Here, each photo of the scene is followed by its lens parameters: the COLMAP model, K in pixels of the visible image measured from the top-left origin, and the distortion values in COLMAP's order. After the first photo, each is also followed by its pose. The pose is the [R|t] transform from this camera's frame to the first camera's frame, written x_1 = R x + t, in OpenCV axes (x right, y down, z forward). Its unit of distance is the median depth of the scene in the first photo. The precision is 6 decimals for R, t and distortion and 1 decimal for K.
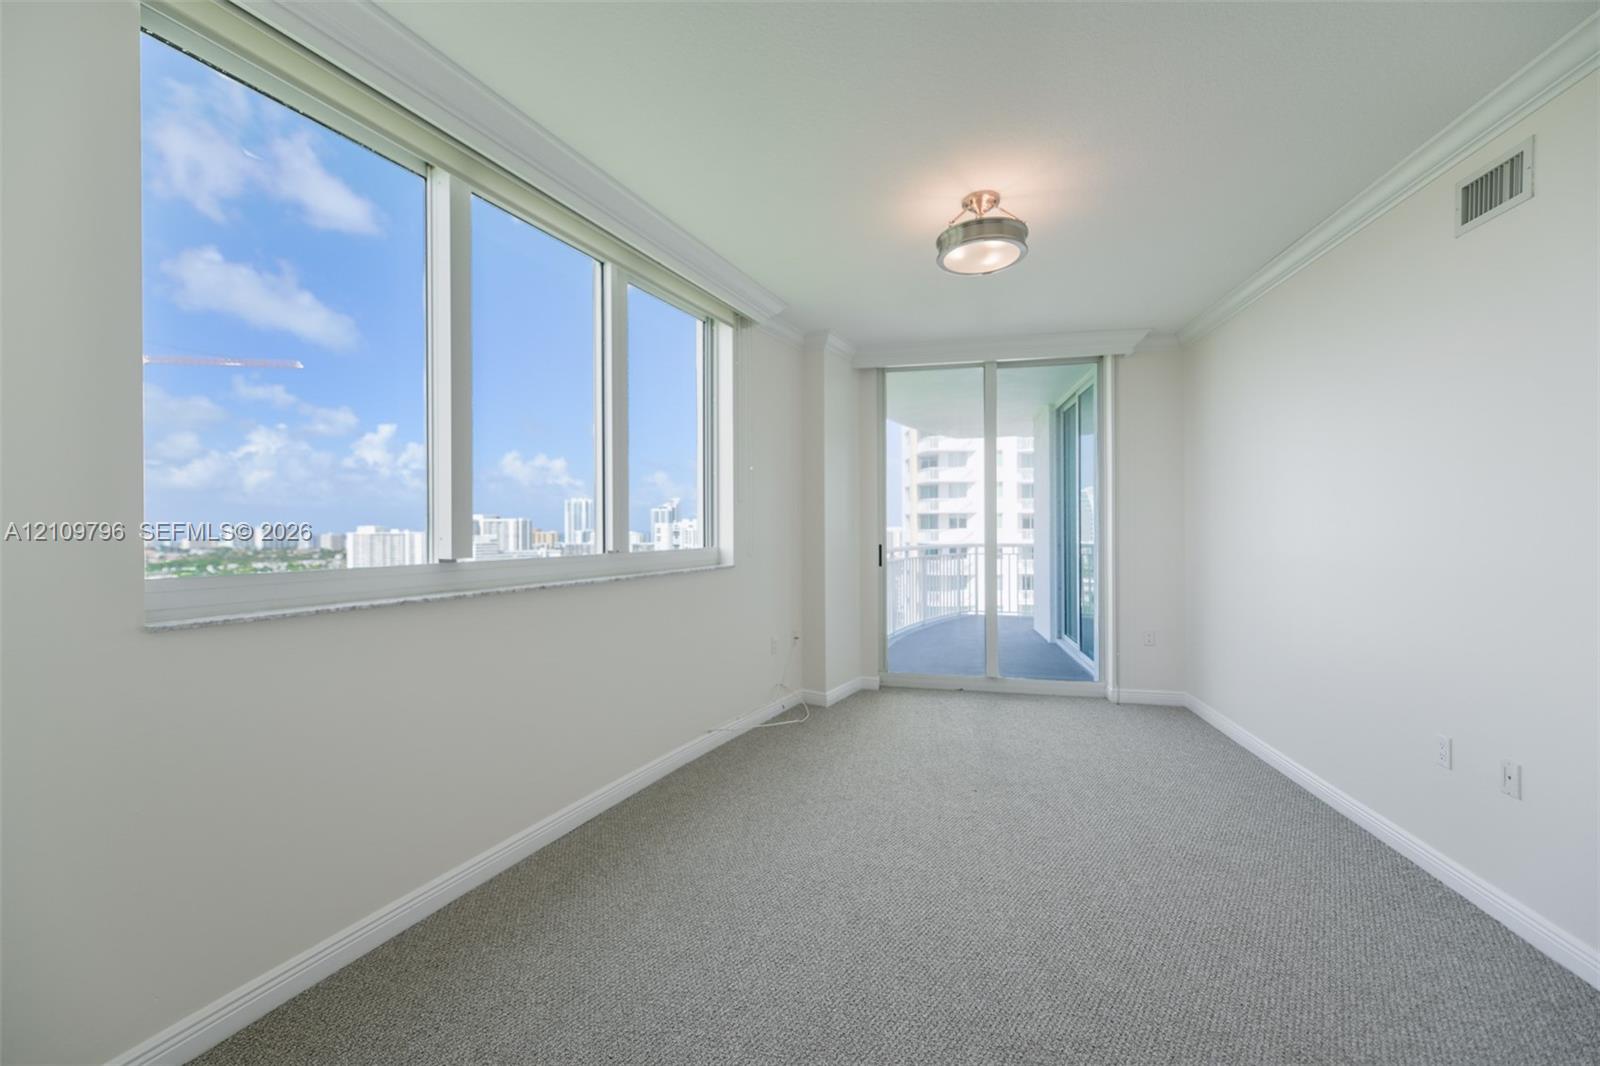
lens RADIAL K [[634.6, 0, 768.1], [0, 634.6, 529.5], [0, 0, 1]] dist [0.002834, -0.002047]
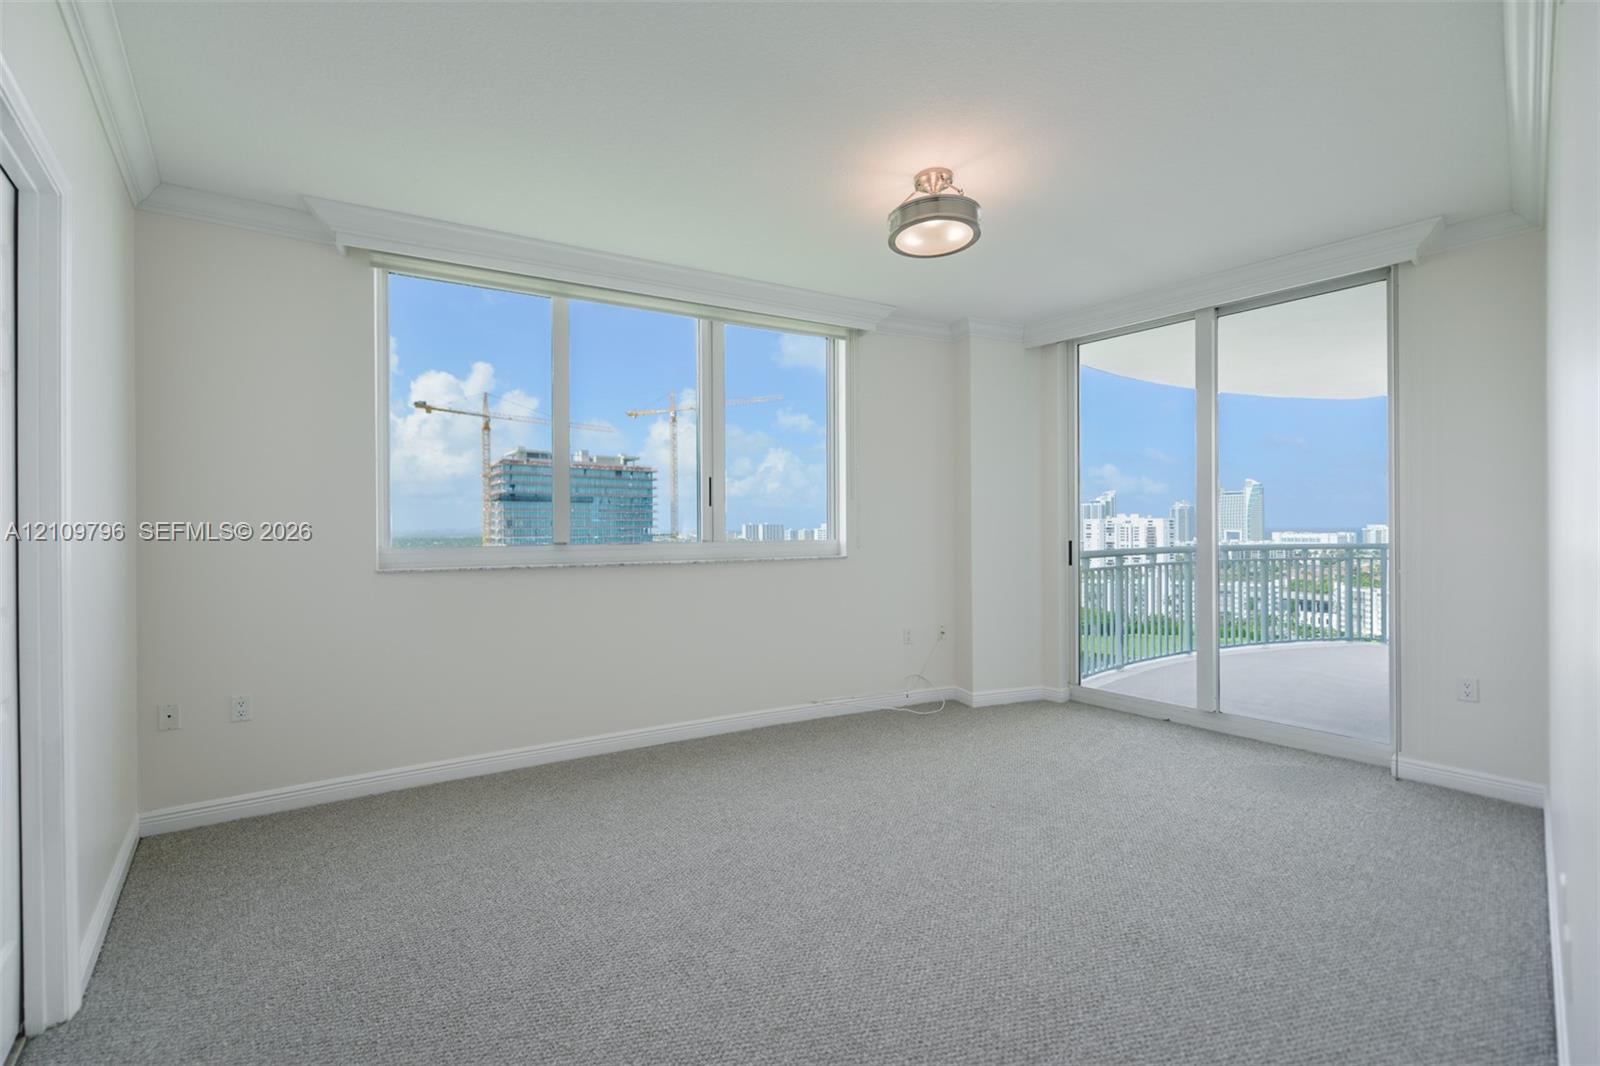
lens RADIAL K [[634.6, 0, 791.3], [0, 634.6, 529.1], [0, 0, 1]] dist [0.002834, -0.002047]
pose [[0.790157, 0.002055, -0.612902, 0.473459], [0.000719, 0.999991, 0.004279, 0.004281], [0.612905, -0.003822, 0.790148, 0.069989]]
